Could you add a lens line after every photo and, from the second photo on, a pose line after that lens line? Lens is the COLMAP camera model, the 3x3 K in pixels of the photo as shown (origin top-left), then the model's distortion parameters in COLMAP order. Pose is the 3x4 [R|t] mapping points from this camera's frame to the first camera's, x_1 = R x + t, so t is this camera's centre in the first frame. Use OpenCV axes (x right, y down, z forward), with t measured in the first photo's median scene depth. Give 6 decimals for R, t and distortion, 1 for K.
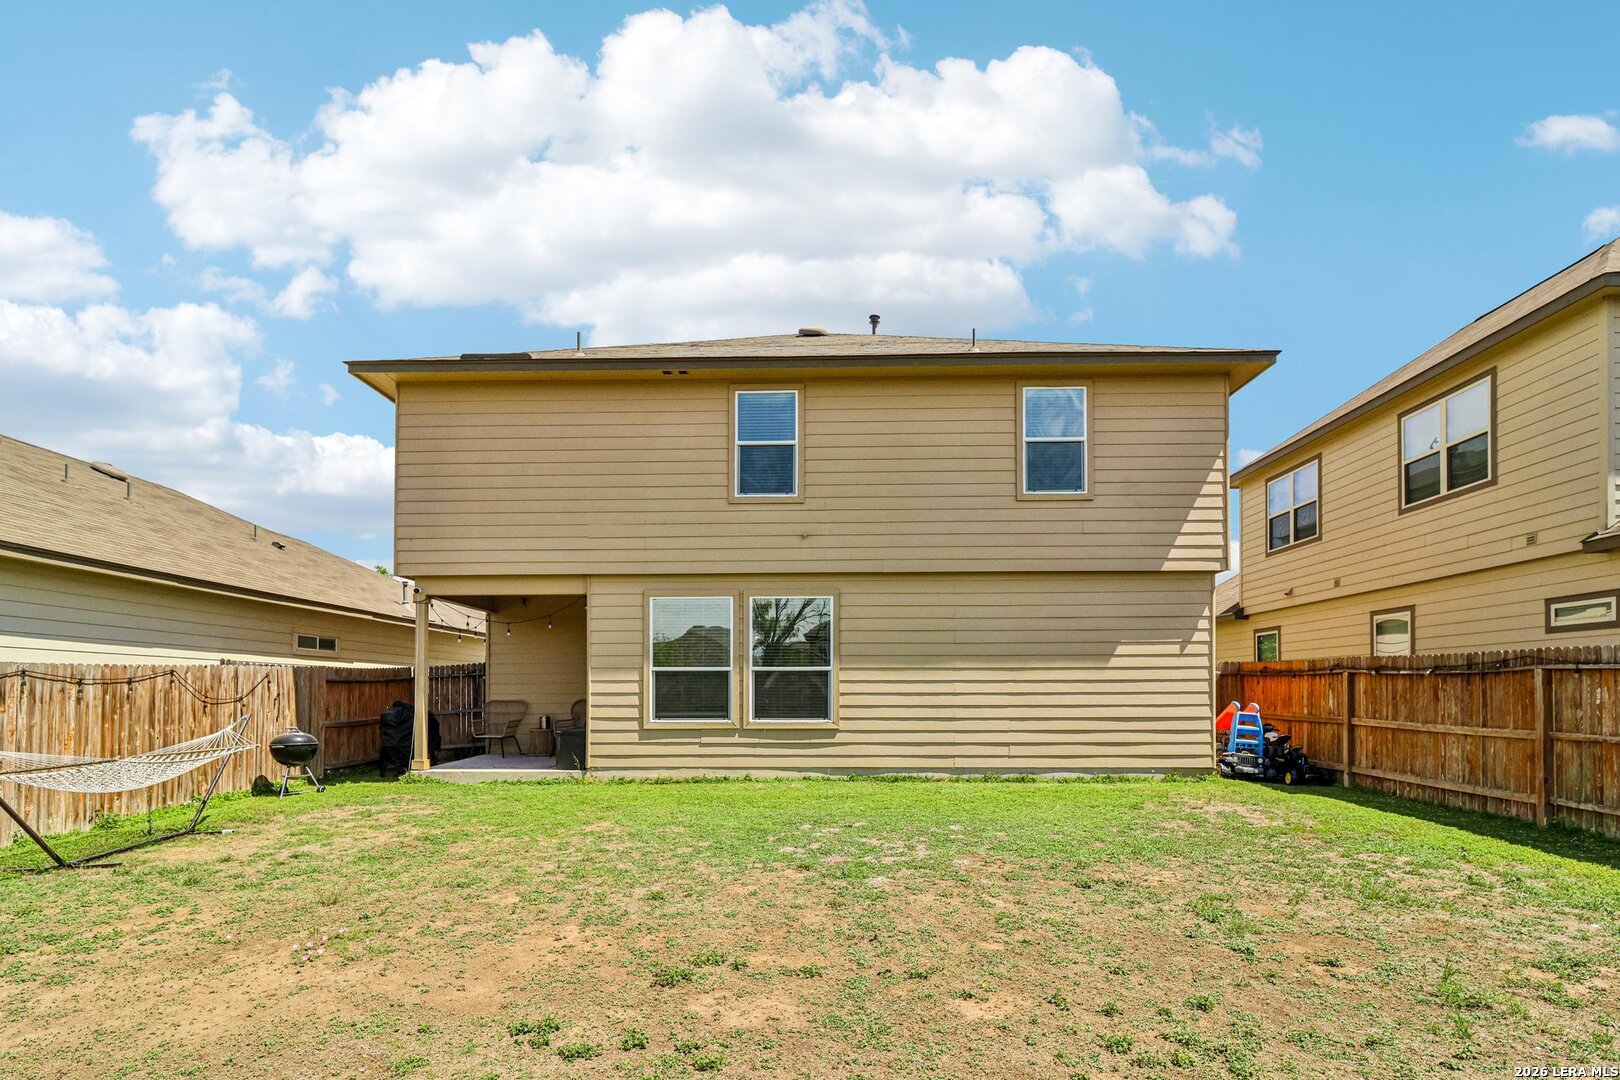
lens RADIAL K [[717.8, 0, 868.9], [0, 717.8, 569.9], [0, 0, 1]] dist [-0.001607, -0.000076]
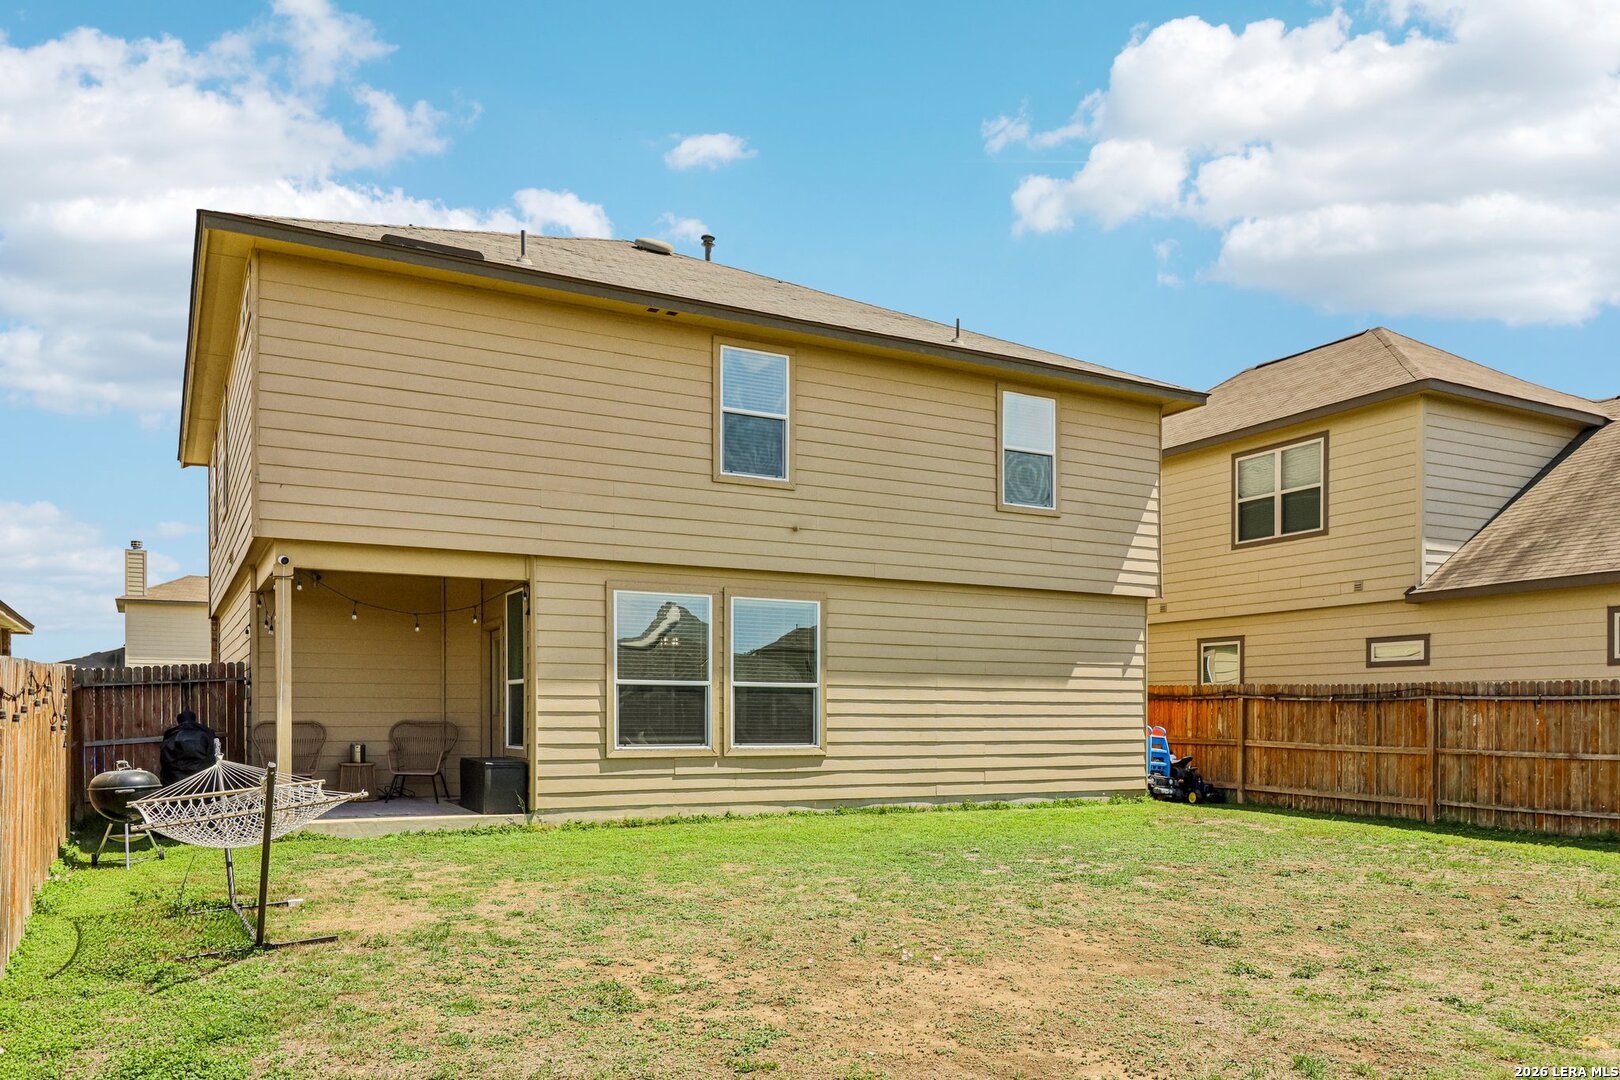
lens RADIAL K [[1038.5, 0, 772.3], [0, 1038.5, 518.2], [0, 0, 1]] dist [0.003915, -0.000760]
pose [[0.893914, 0.089243, 0.439264, -0.672824], [-0.080971, 0.996008, -0.037575, -0.011849], [-0.440864, -0.001979, 0.897572, -0.100264]]
